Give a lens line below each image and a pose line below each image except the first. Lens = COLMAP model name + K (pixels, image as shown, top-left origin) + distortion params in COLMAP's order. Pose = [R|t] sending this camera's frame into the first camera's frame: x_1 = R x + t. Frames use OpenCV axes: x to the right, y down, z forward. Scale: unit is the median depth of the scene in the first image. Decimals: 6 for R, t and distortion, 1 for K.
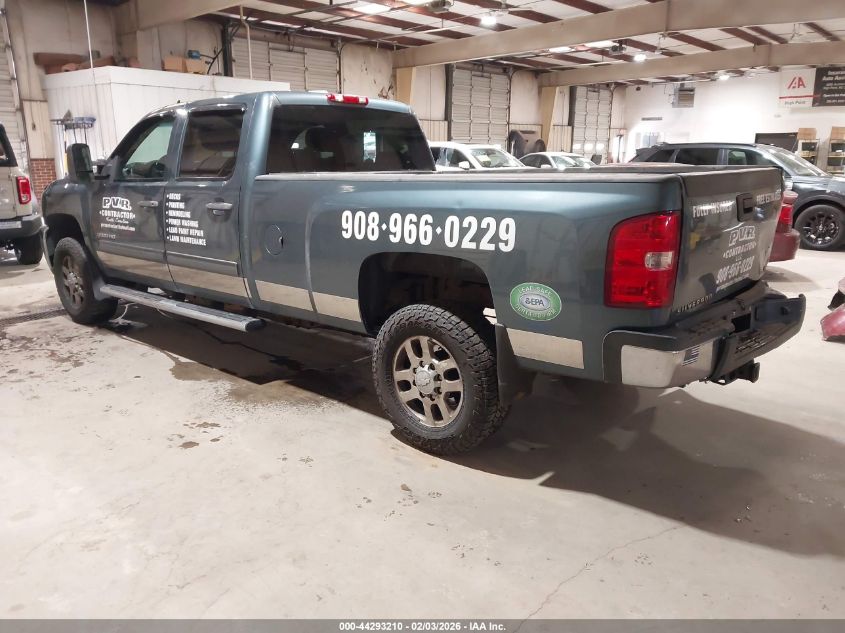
lens RADIAL K [[662.2, 0, 430.0], [0, 662.2, 316.3], [0, 0, 1]] dist [-0.003370, -0.005596]
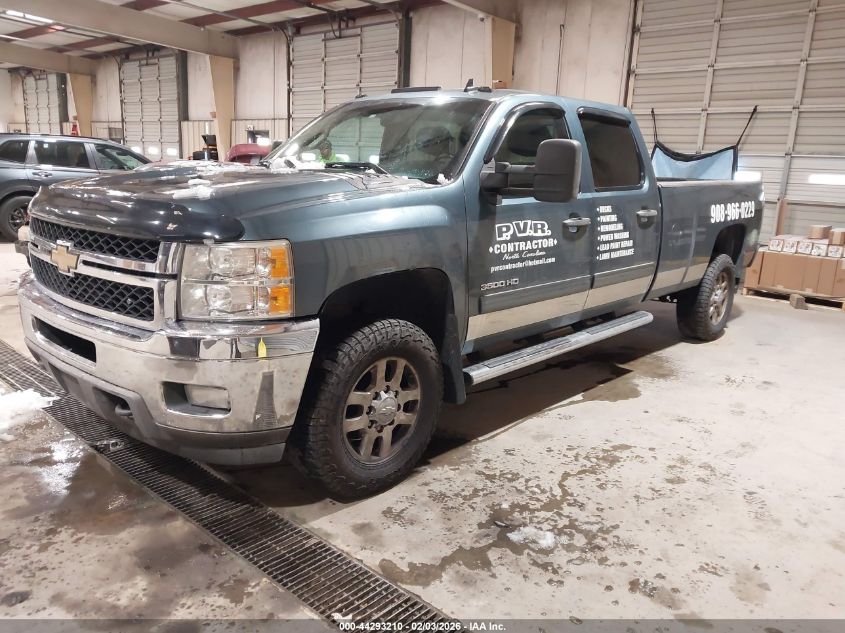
lens RADIAL K [[662.2, 0, 430.0], [0, 662.2, 316.3], [0, 0, 1]] dist [-0.003370, -0.005596]
pose [[0.040953, -0.220466, 0.974535, -1.274431], [0.201183, 0.957196, 0.208089, -0.271623], [-0.978697, 0.187538, 0.083554, 1.165619]]
